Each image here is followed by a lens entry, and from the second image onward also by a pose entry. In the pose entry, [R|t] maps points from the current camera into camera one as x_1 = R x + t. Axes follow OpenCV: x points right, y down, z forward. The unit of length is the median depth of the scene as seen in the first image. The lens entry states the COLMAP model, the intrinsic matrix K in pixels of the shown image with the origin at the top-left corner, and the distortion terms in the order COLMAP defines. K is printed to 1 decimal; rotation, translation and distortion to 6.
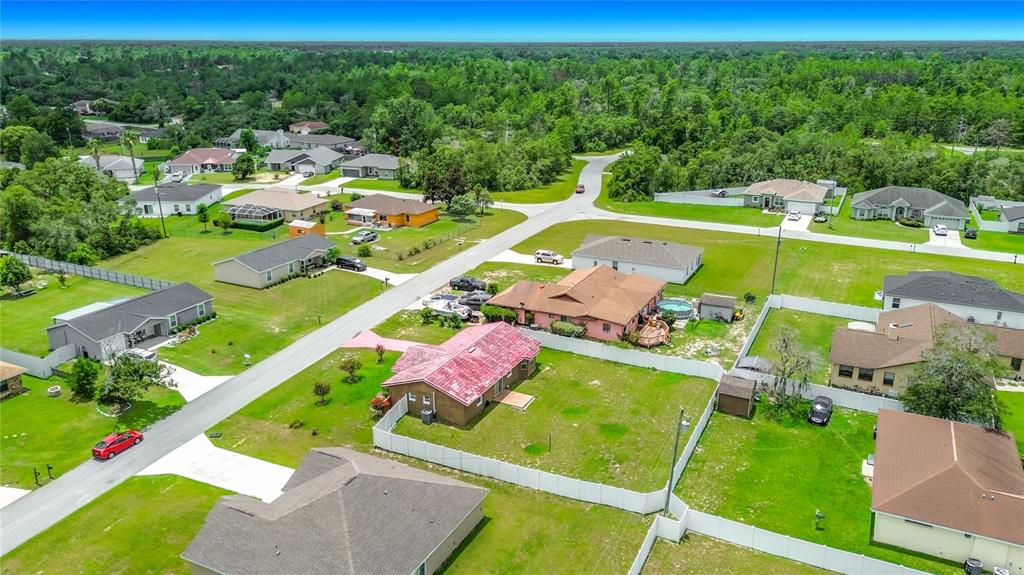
lens RADIAL K [[756.1, 0, 519.4], [0, 756.1, 288.2], [0, 0, 1]] dist [0.067529, -0.092713]
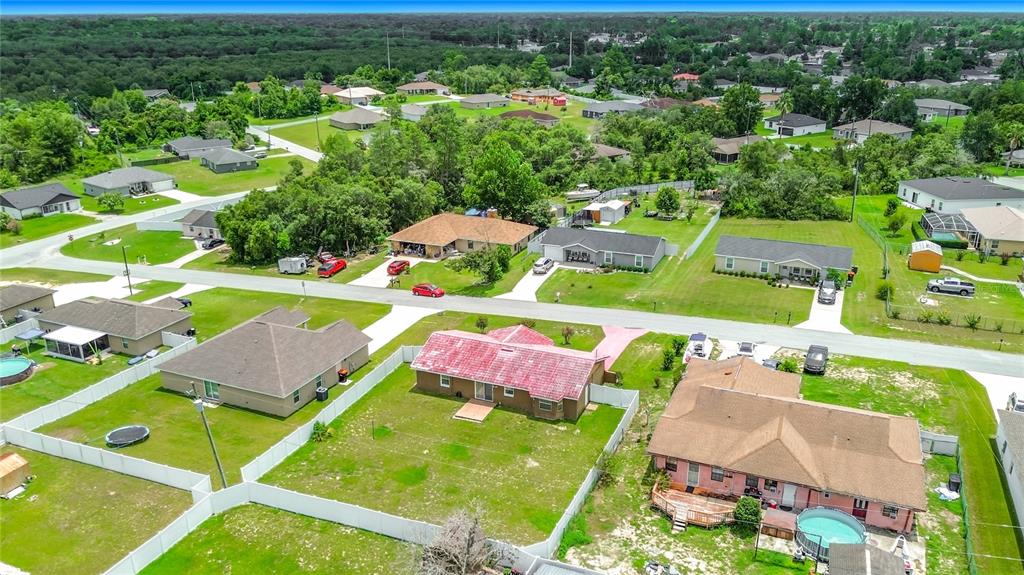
lens RADIAL K [[785.0, 0, 512.0], [0, 785.0, 287.5], [0, 0, 1]] dist [0.037114, -0.090627]
pose [[0.046302, 0.330138, -0.942796, 0.581166], [-0.306898, 0.902864, 0.301082, -0.197344], [0.950615, 0.275401, 0.143123, 0.603455]]
